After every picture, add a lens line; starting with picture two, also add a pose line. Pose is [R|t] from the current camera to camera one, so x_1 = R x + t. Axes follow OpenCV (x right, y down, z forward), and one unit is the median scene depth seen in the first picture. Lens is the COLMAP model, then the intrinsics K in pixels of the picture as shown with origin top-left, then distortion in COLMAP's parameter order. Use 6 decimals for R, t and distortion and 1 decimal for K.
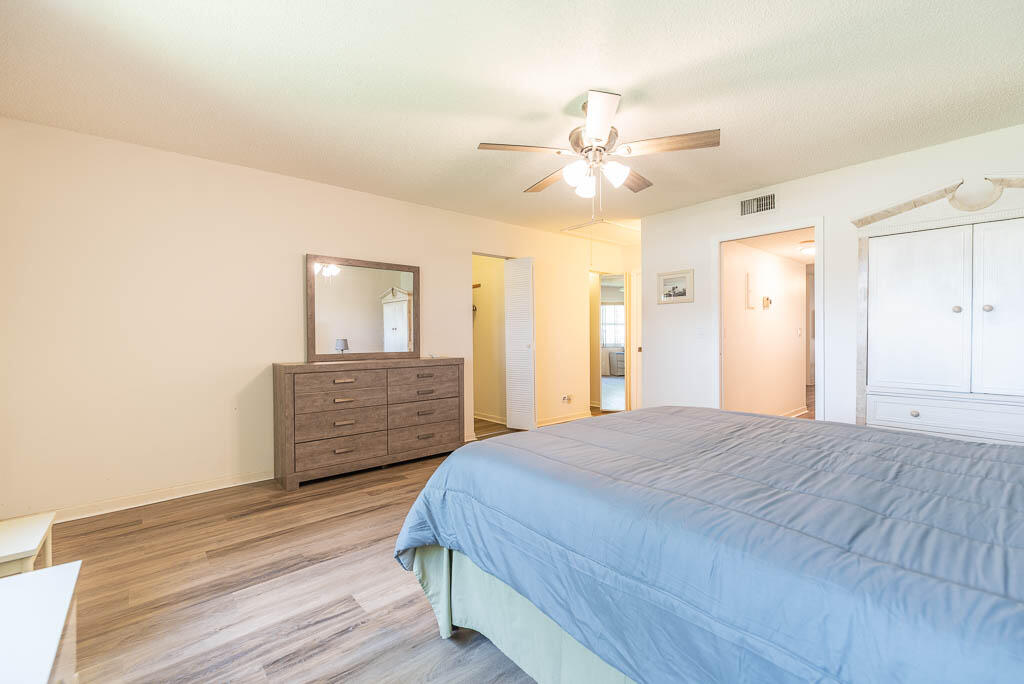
lens RADIAL K [[434.9, 0, 512.4], [0, 434.9, 340.5], [0, 0, 1]] dist [0.000373, 0.000363]
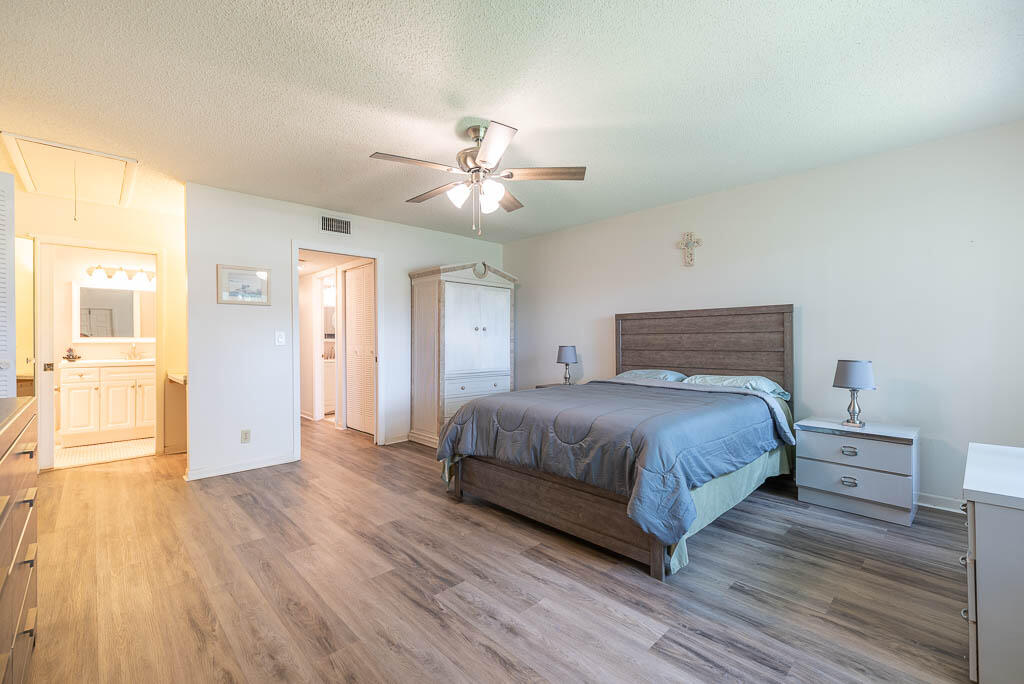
lens RADIAL K [[434.9, 0, 511.8], [0, 434.9, 340.3], [0, 0, 1]] dist [0.000373, 0.000363]
pose [[-0.047658, 0.010821, 0.998805, -1.287742], [0.016350, 0.999816, -0.010052, -0.000413], [-0.998730, 0.015851, -0.047826, 1.392917]]
